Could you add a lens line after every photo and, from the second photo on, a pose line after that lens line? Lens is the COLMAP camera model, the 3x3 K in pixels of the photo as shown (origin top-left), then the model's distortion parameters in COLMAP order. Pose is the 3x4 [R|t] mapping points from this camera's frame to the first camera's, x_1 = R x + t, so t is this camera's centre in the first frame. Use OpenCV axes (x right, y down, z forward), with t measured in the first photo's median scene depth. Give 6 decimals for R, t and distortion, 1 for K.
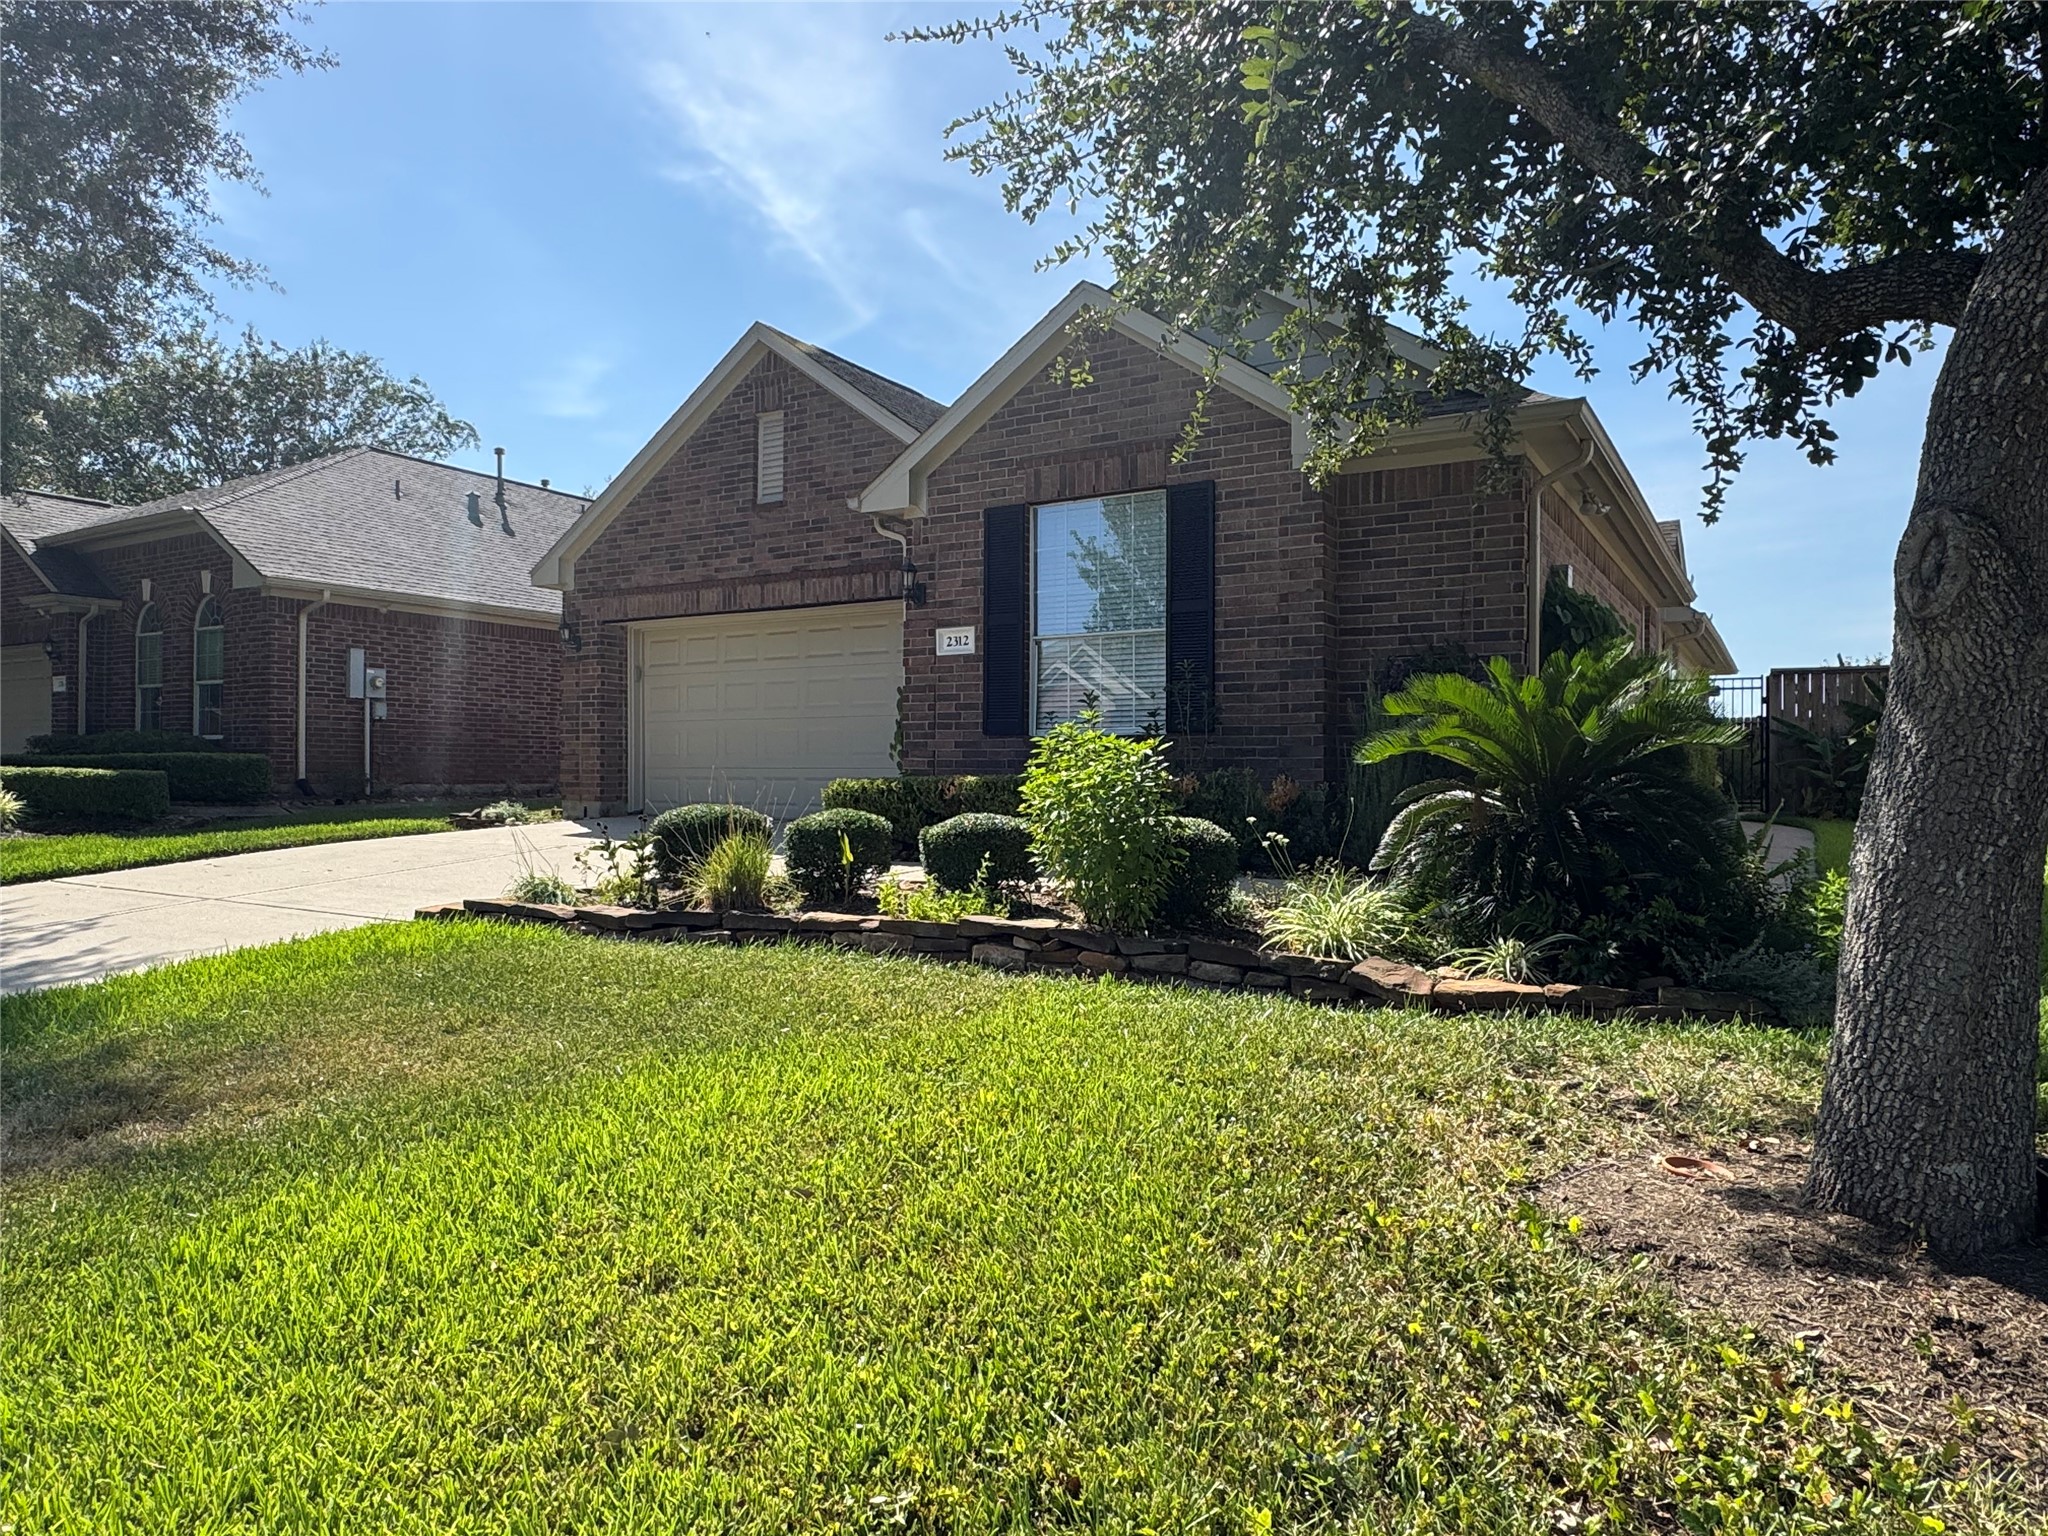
lens RADIAL K [[1303.2, 0, 1023.9], [0, 1303.2, 772.4], [0, 0, 1]] dist [-0.004605, -0.000475]
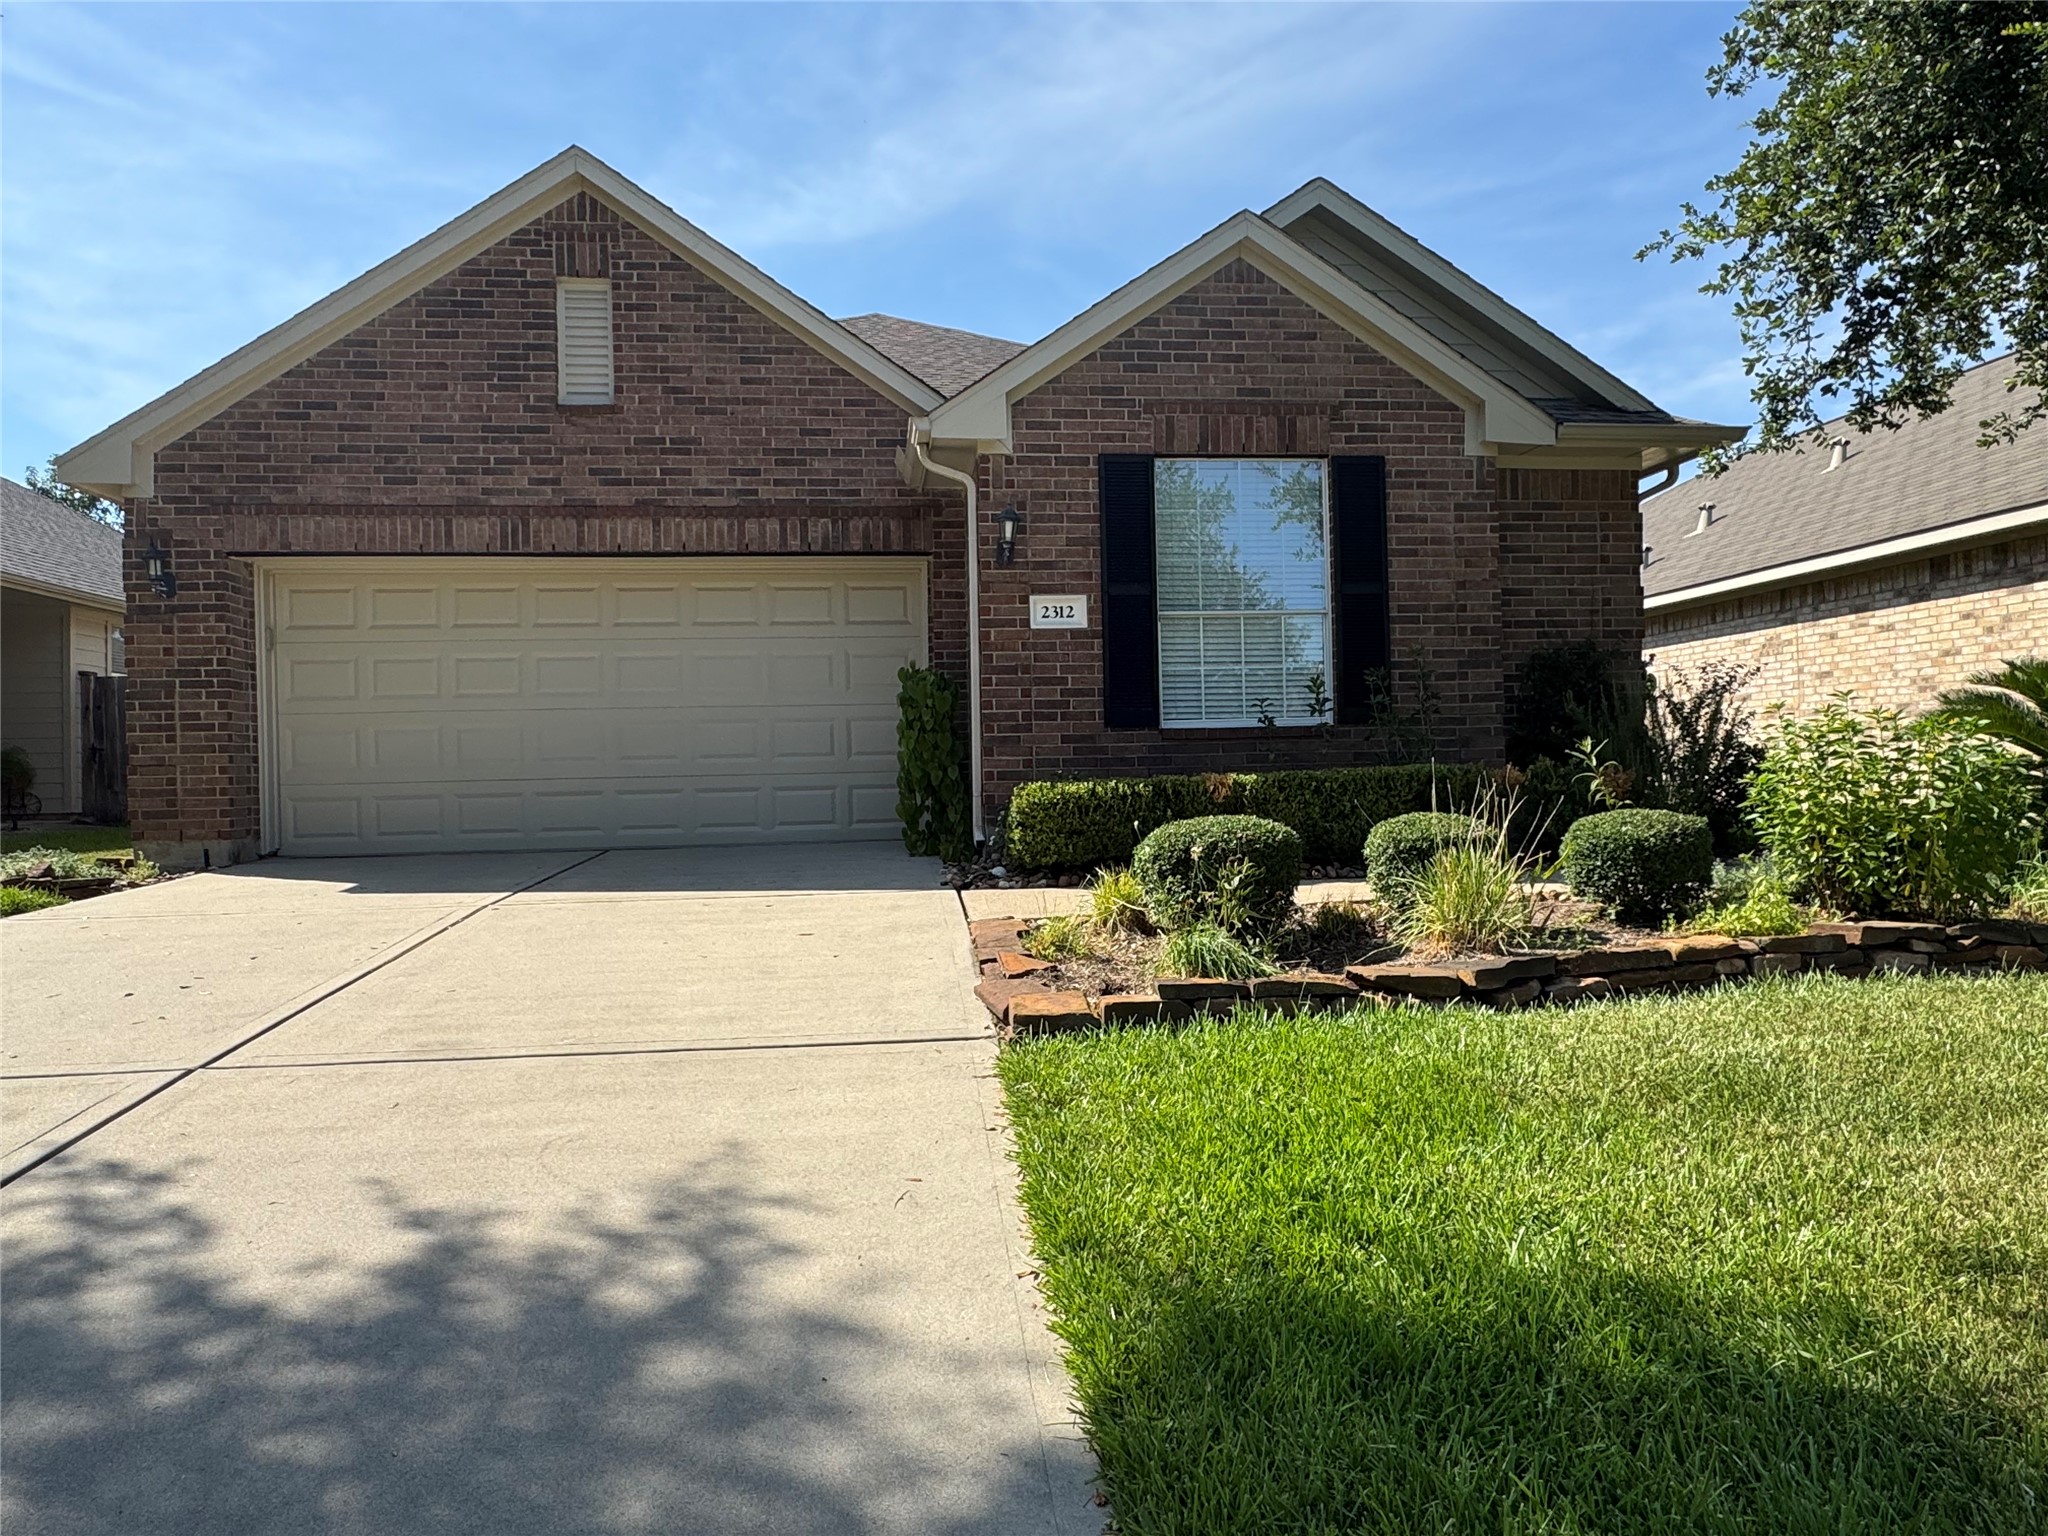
lens RADIAL K [[1303.2, 0, 1023.8], [0, 1303.2, 766.6], [0, 0, 1]] dist [-0.004605, -0.000475]
pose [[0.780993, -0.016923, 0.624311, -0.575751], [0.024421, 0.999696, -0.003452, -0.002162], [-0.624063, 0.017942, 0.781168, 0.379459]]
